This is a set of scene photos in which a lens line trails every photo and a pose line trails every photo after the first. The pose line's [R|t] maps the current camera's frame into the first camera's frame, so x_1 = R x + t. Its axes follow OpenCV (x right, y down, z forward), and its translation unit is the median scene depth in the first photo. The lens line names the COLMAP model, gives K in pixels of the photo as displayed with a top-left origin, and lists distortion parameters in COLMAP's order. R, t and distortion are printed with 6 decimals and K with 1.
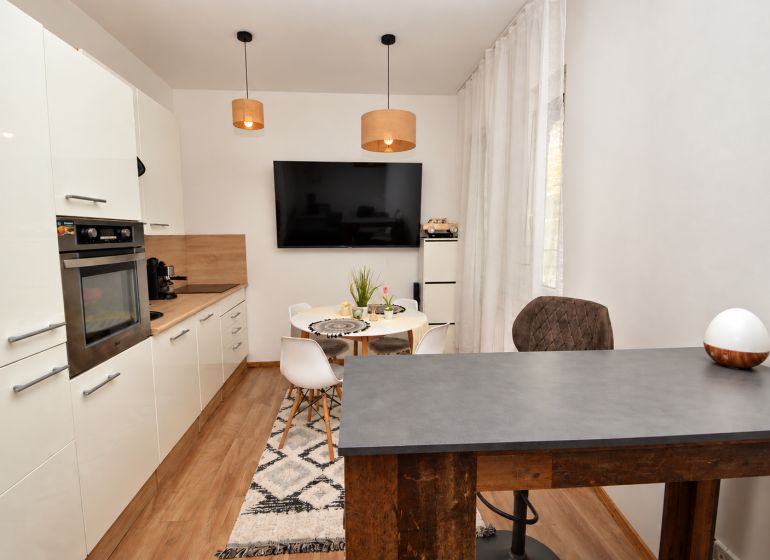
lens RADIAL K [[374.8, 0, 375.6], [0, 374.8, 275.0], [0, 0, 1]] dist [0.010068, -0.011204]
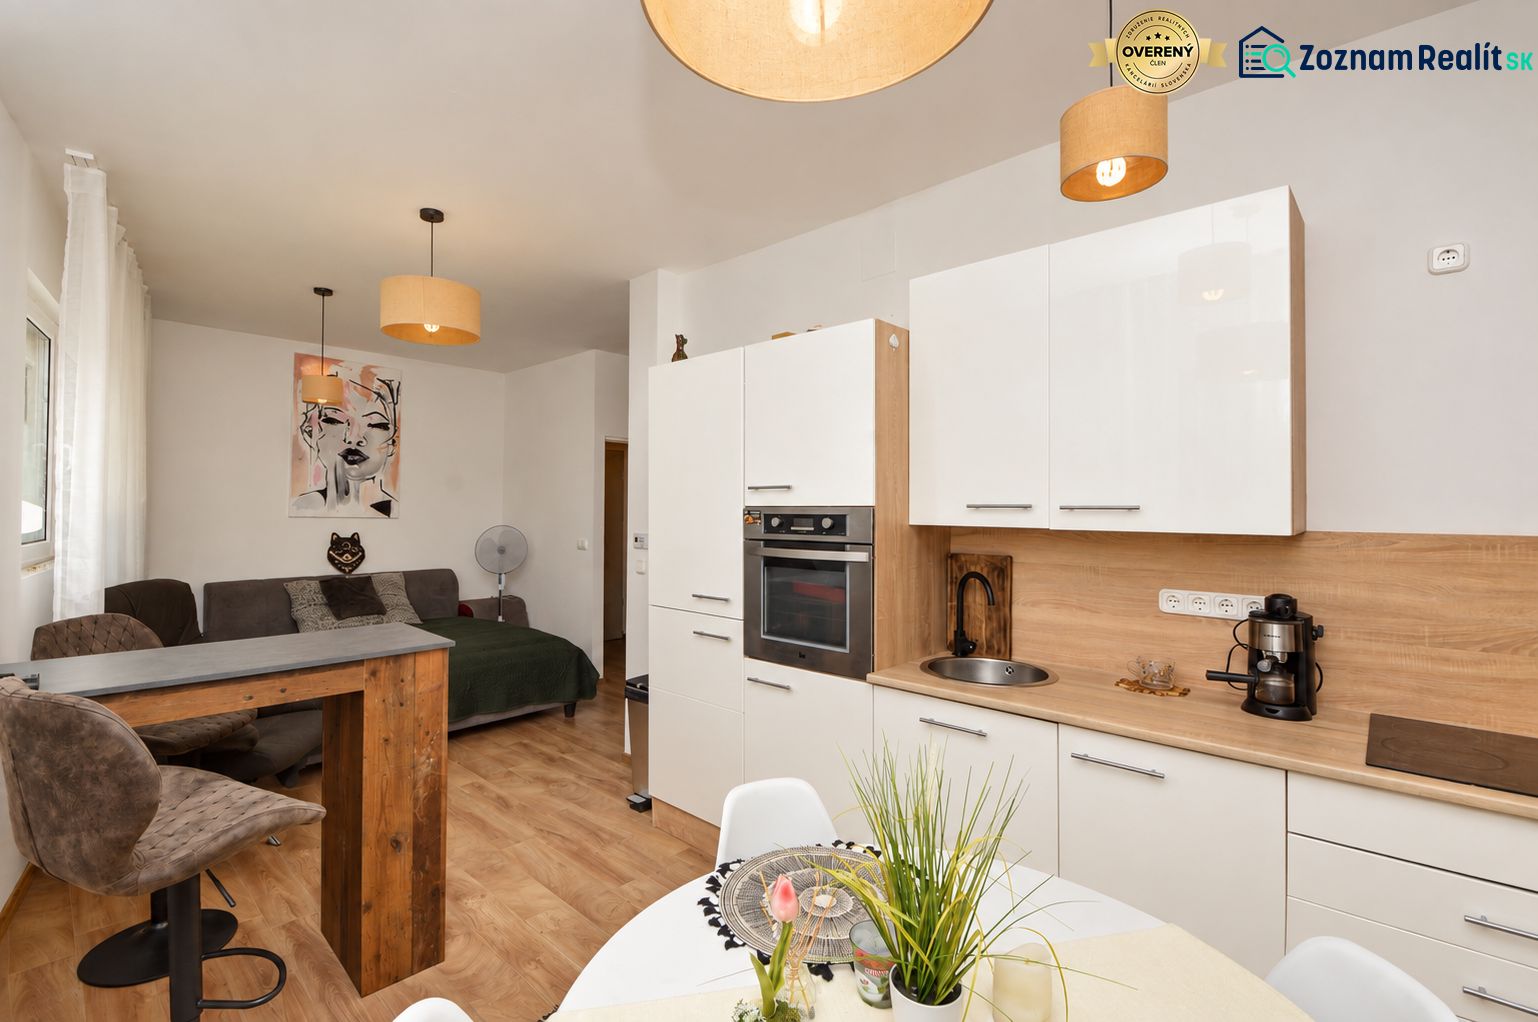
lens RADIAL K [[684.6, 0, 750.9], [0, 684.6, 501.3], [0, 0, 1]] dist [0.009745, -0.012562]
pose [[-0.749544, -0.009528, -0.661886, 0.409677], [-0.072786, 0.995020, 0.068102, -0.259001], [0.657941, 0.099221, -0.746505, 2.086871]]
